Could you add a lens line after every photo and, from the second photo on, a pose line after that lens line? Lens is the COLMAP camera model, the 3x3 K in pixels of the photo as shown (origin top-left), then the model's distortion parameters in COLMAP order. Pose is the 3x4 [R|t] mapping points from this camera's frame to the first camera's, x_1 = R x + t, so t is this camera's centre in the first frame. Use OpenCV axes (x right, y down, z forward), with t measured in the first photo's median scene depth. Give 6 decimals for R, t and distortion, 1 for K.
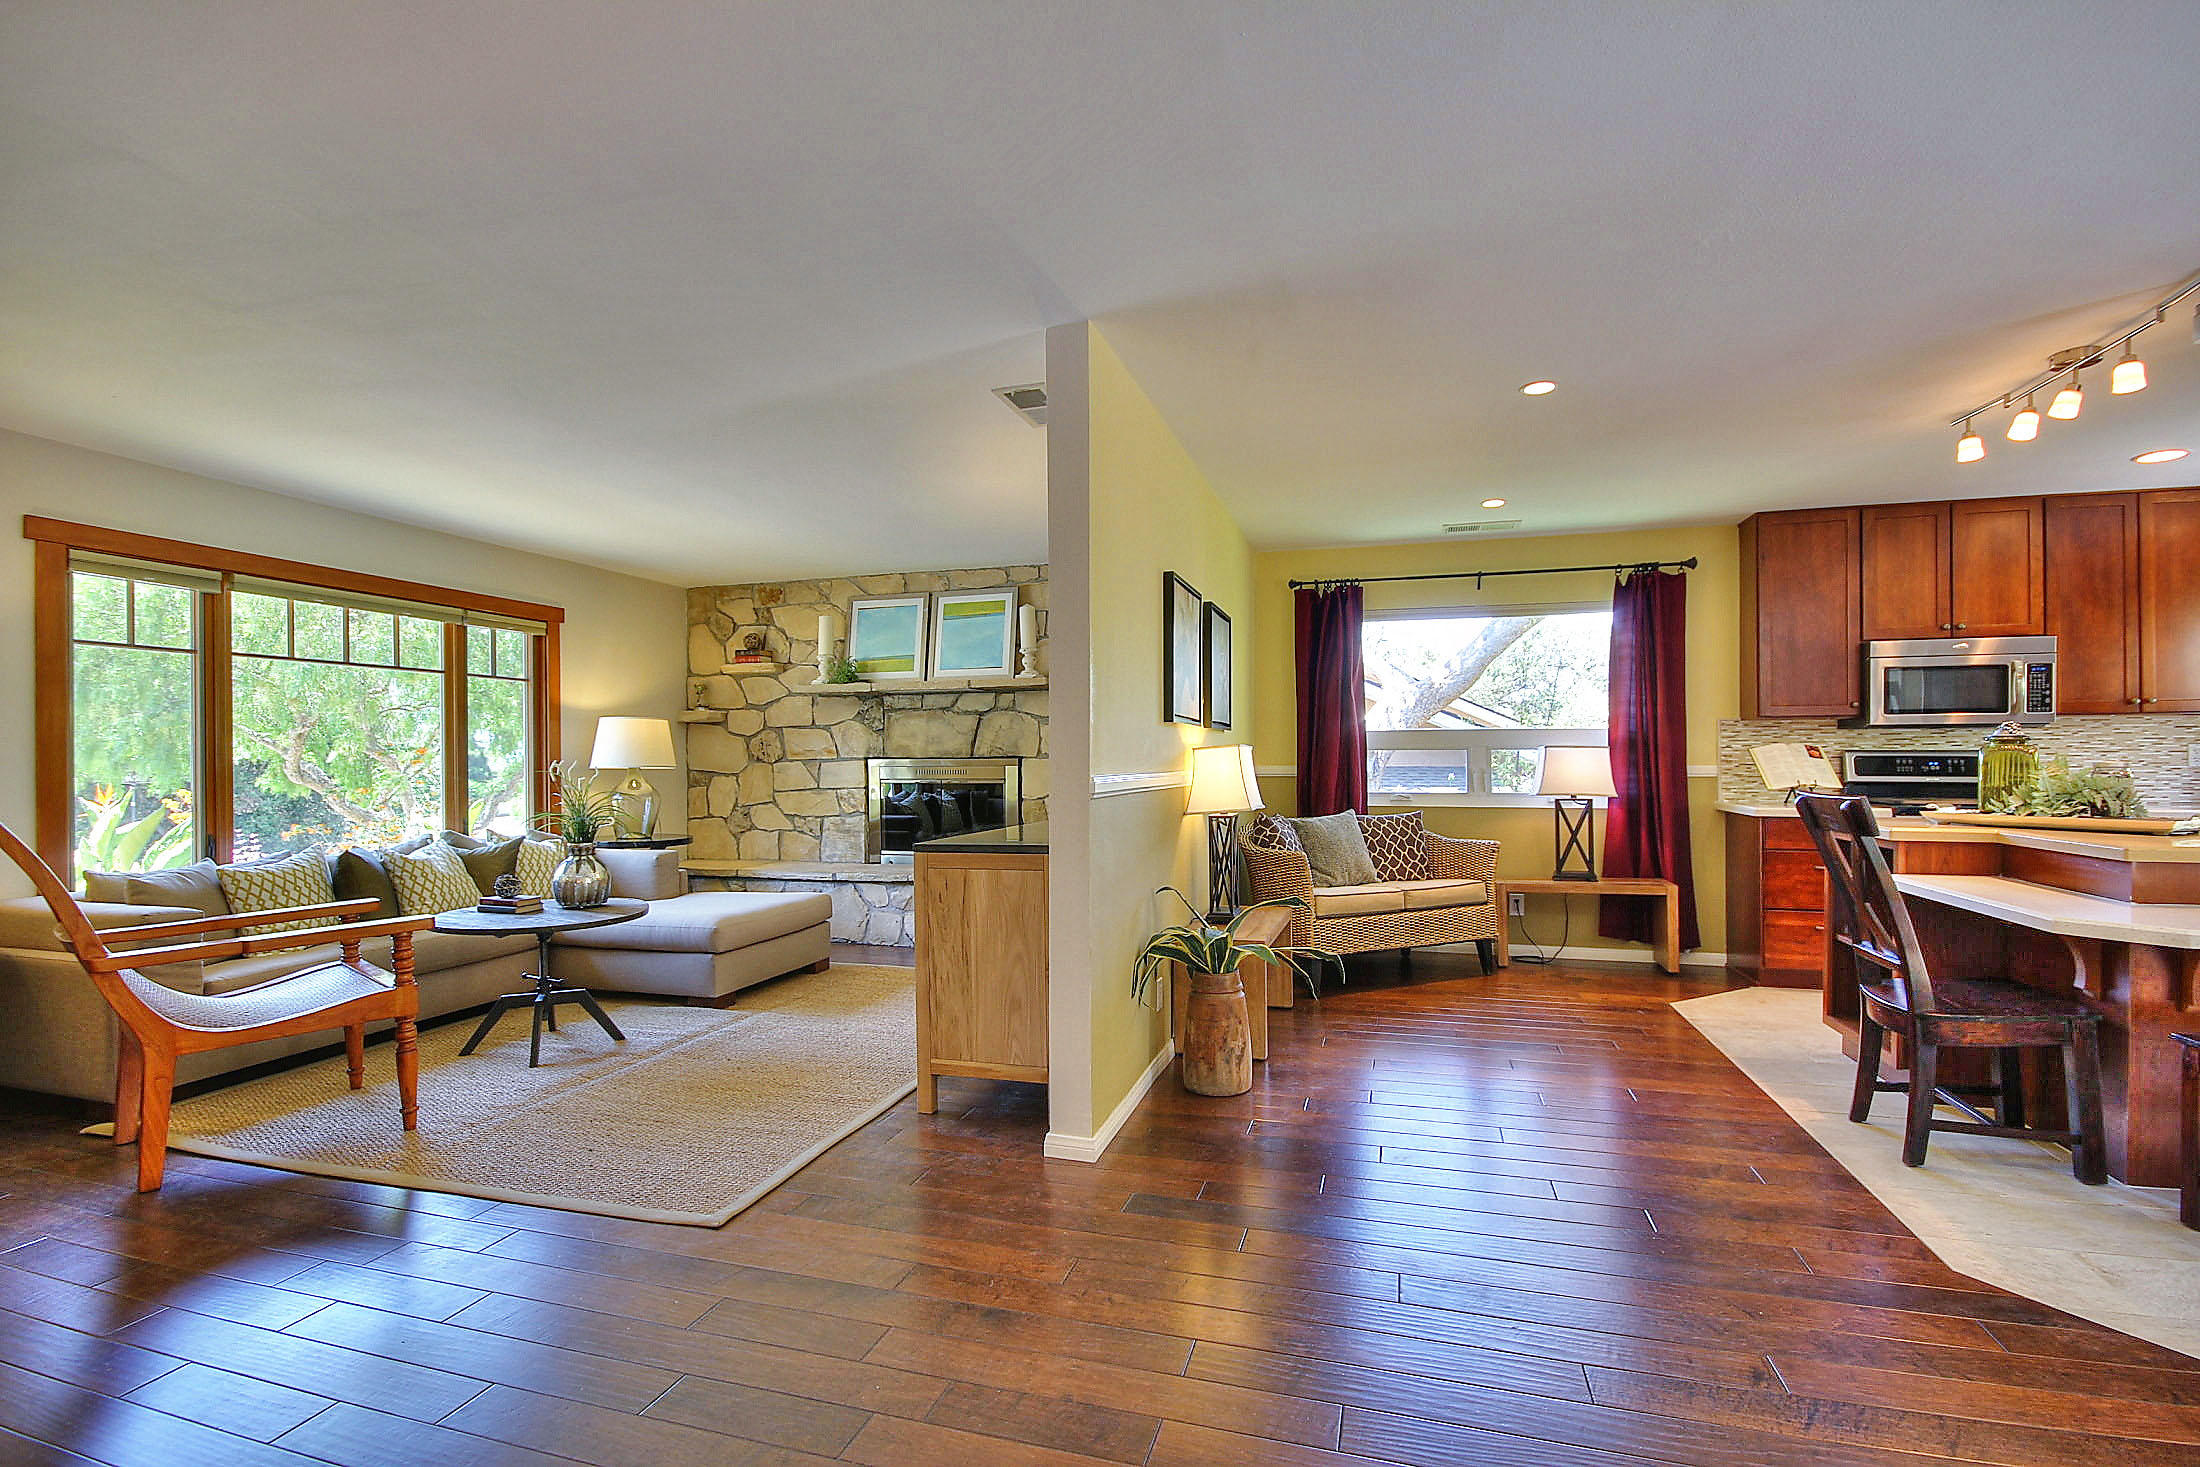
lens RADIAL K [[1016.4, 0, 1089.0], [0, 1016.4, 760.6], [0, 0, 1]] dist [-0.001920, -0.006443]
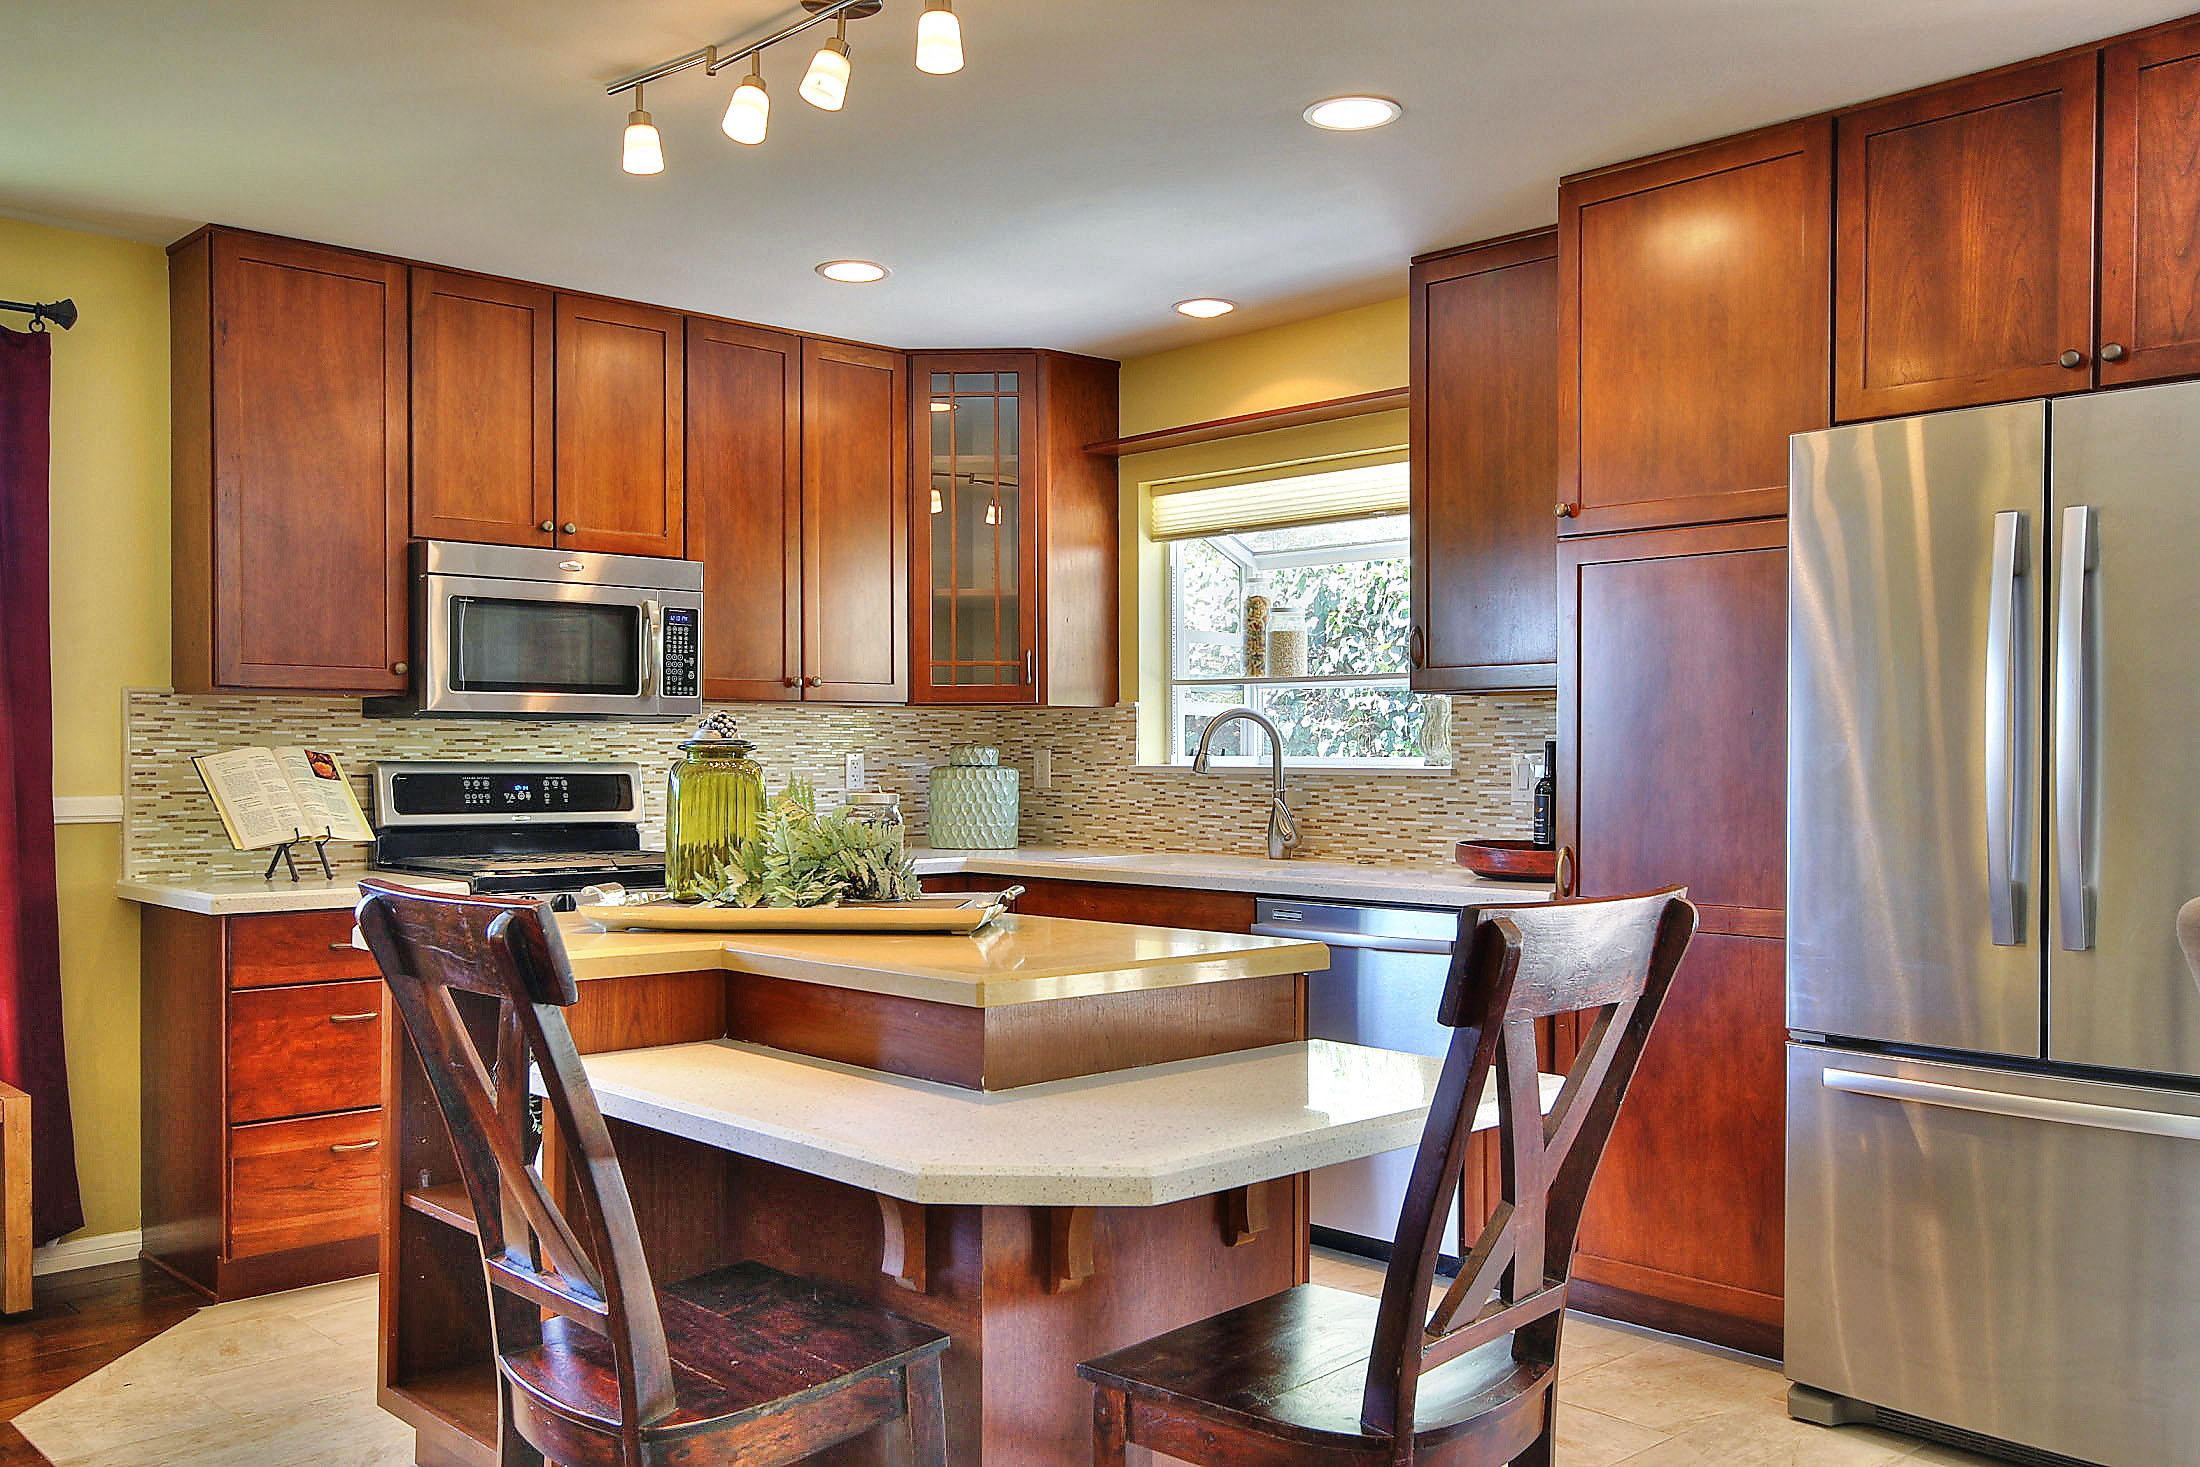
lens RADIAL K [[1883.8, 0, 1090.9], [0, 1883.8, 763.2], [0, 0, 1]] dist [-0.000651, 0.037578]
pose [[0.502313, 0.000630, 0.864685, 0.144473], [0.000317, 1.000000, -0.000913, -0.008994], [-0.864686, 0.000732, 0.502313, 0.263346]]
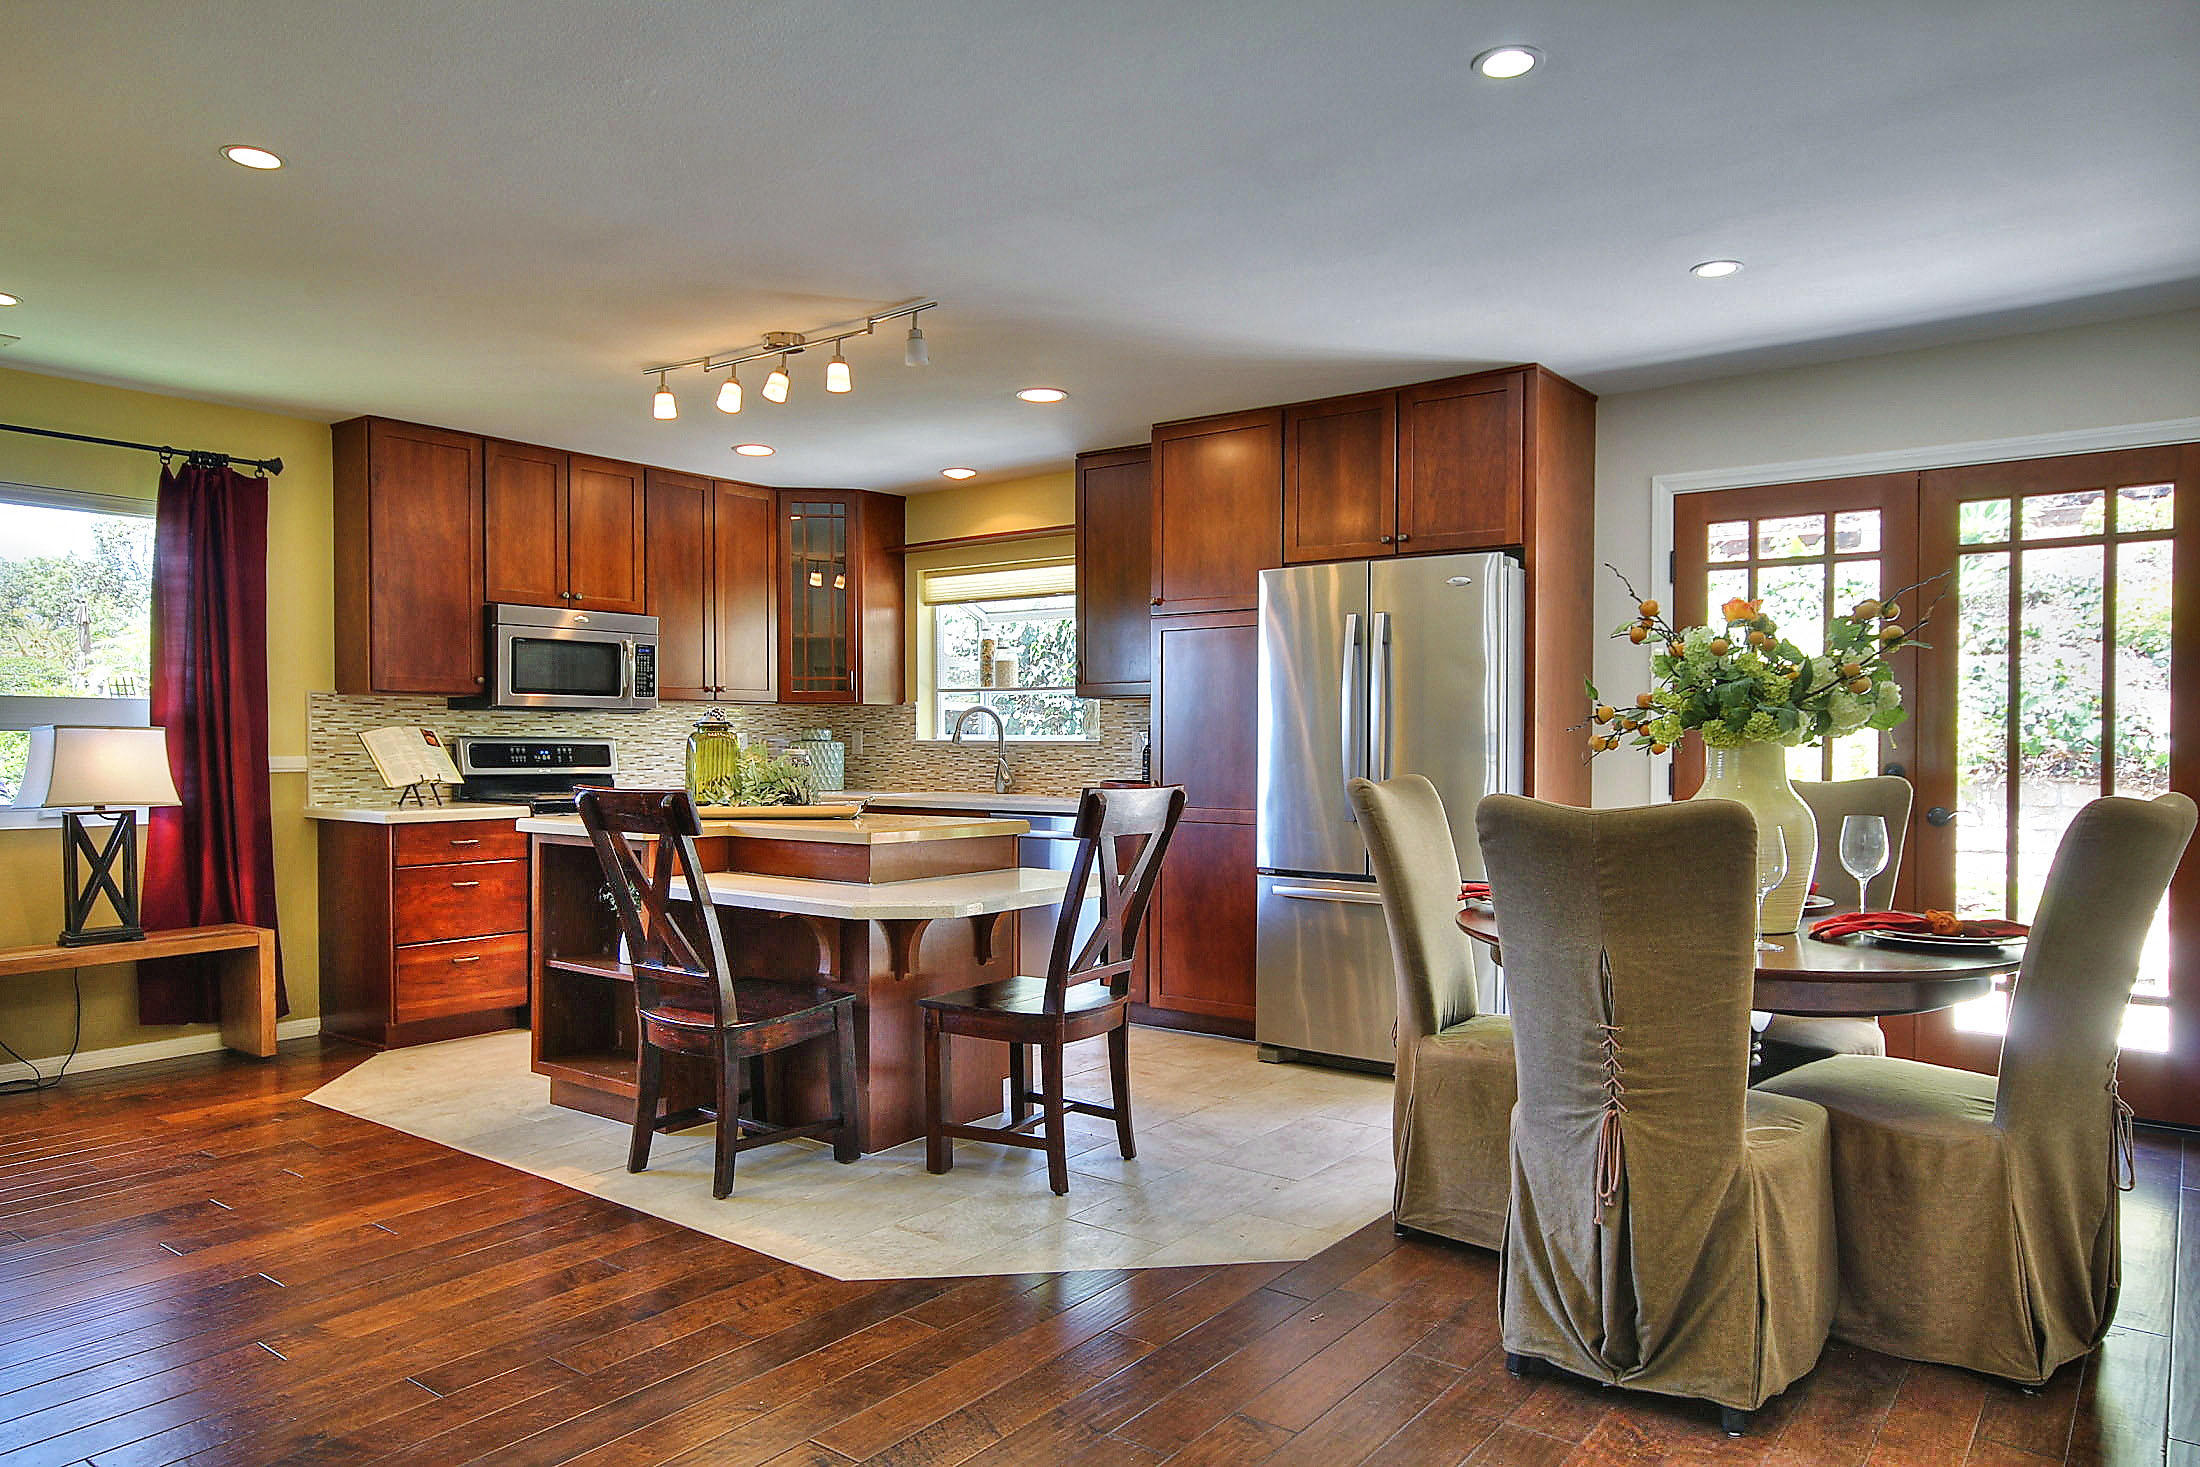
lens RADIAL K [[1440.4, 0, 1095.4], [0, 1440.4, 759.8], [0, 0, 1]] dist [0.006924, 0.020869]
pose [[0.350394, -0.007406, 0.936573, -0.153474], [0.000927, 0.999971, 0.007560, 0.000314], [-0.936602, -0.001781, 0.350390, 0.133970]]
